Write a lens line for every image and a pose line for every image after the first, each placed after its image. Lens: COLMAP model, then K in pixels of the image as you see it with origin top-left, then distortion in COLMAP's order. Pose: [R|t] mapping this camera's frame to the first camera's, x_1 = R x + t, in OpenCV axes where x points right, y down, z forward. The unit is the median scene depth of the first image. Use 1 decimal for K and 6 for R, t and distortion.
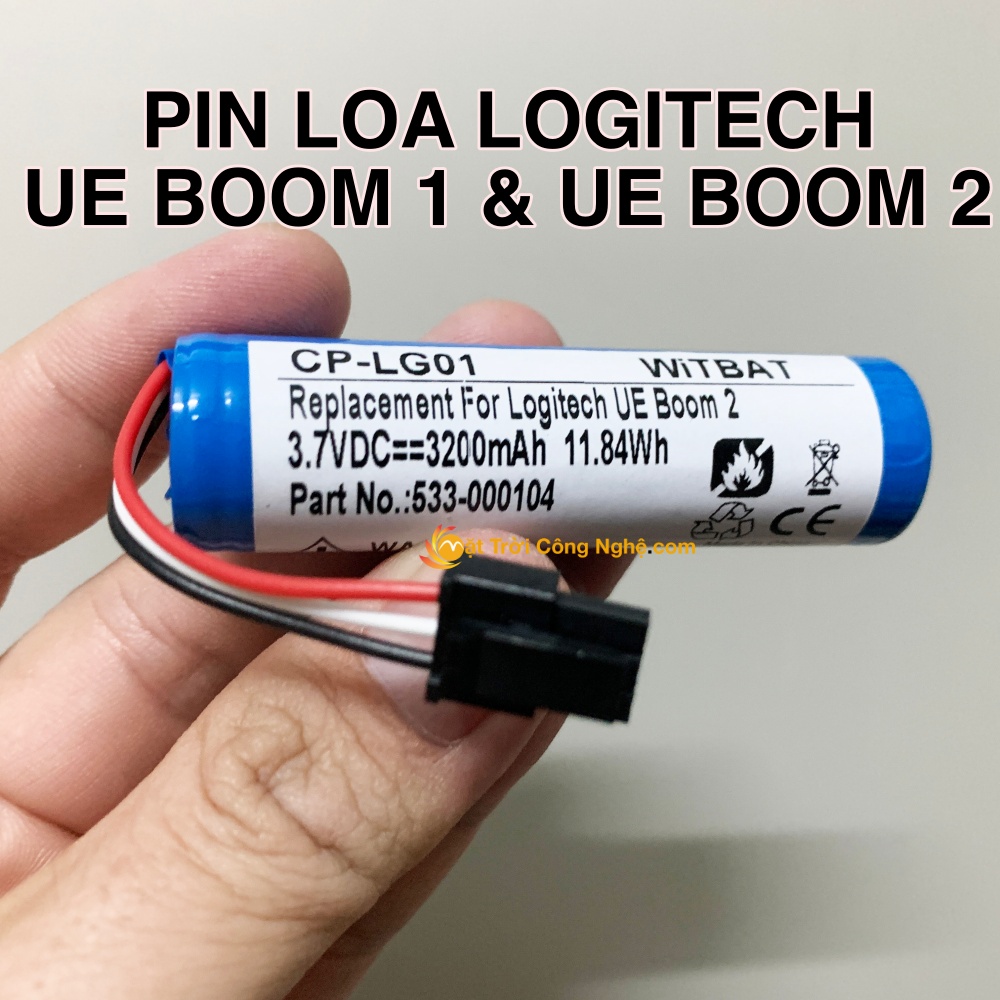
lens RADIAL K [[1060.0, 0, 505.0], [0, 1060.0, 497.6], [0, 0, 1]] dist [0.140860, -0.794658]
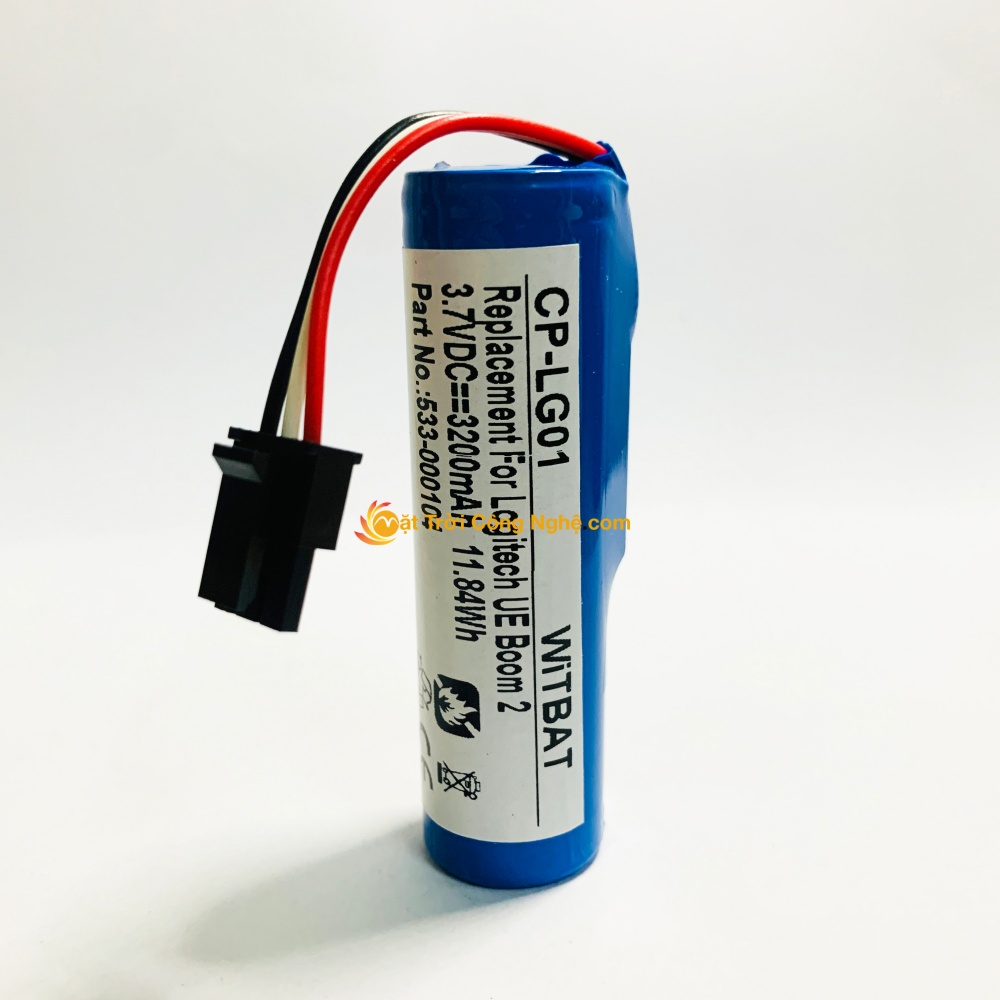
lens RADIAL K [[1060.0, 0, 505.0], [0, 1060.0, 497.6], [0, 0, 1]] dist [0.140860, -0.794658]
pose [[-0.077633, 0.994308, 0.072964, -0.070836], [-0.926221, -0.099010, 0.363748, -0.463413], [0.368901, -0.039342, 0.928636, 0.036616]]
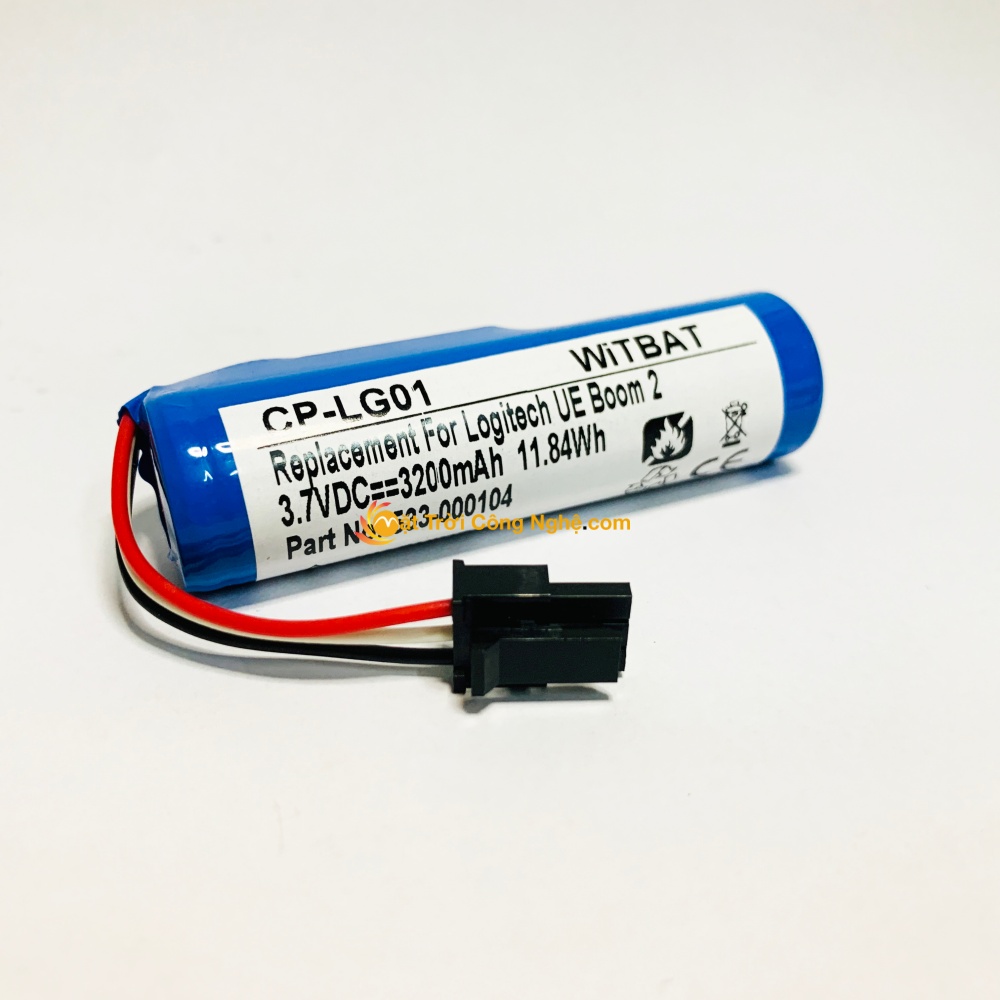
lens RADIAL K [[1060.0, 0, 505.0], [0, 1060.0, 497.6], [0, 0, 1]] dist [0.140860, -0.794658]
pose [[0.982562, -0.145930, 0.115223, -0.093777], [0.103975, 0.944978, 0.310171, -0.358196], [-0.154146, -0.292782, 0.943673, -0.072208]]
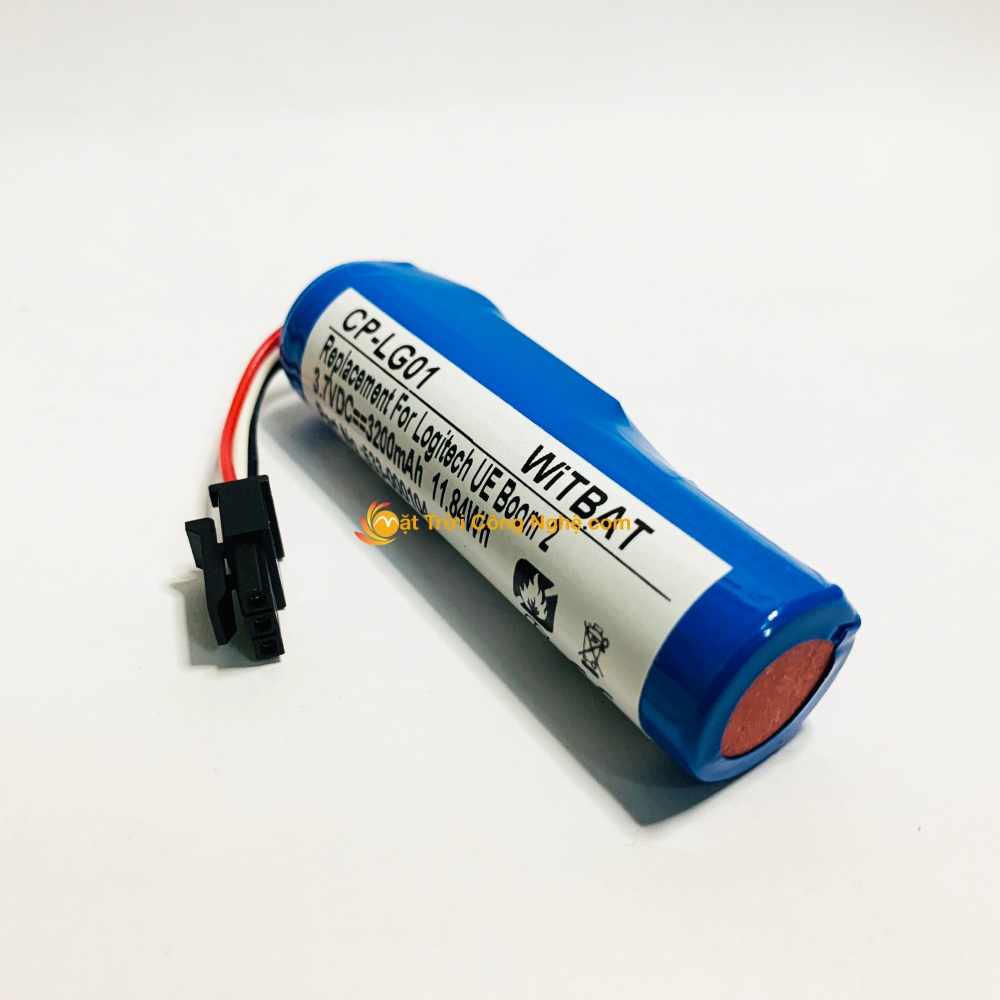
lens RADIAL K [[1060.0, 0, 505.0], [0, 1060.0, 497.6], [0, 0, 1]] dist [0.140860, -0.794658]
pose [[0.402700, 0.537669, -0.740773, 0.932110], [-0.241625, 0.843031, 0.480537, -0.595995], [0.882865, -0.014523, 0.469403, 0.543178]]
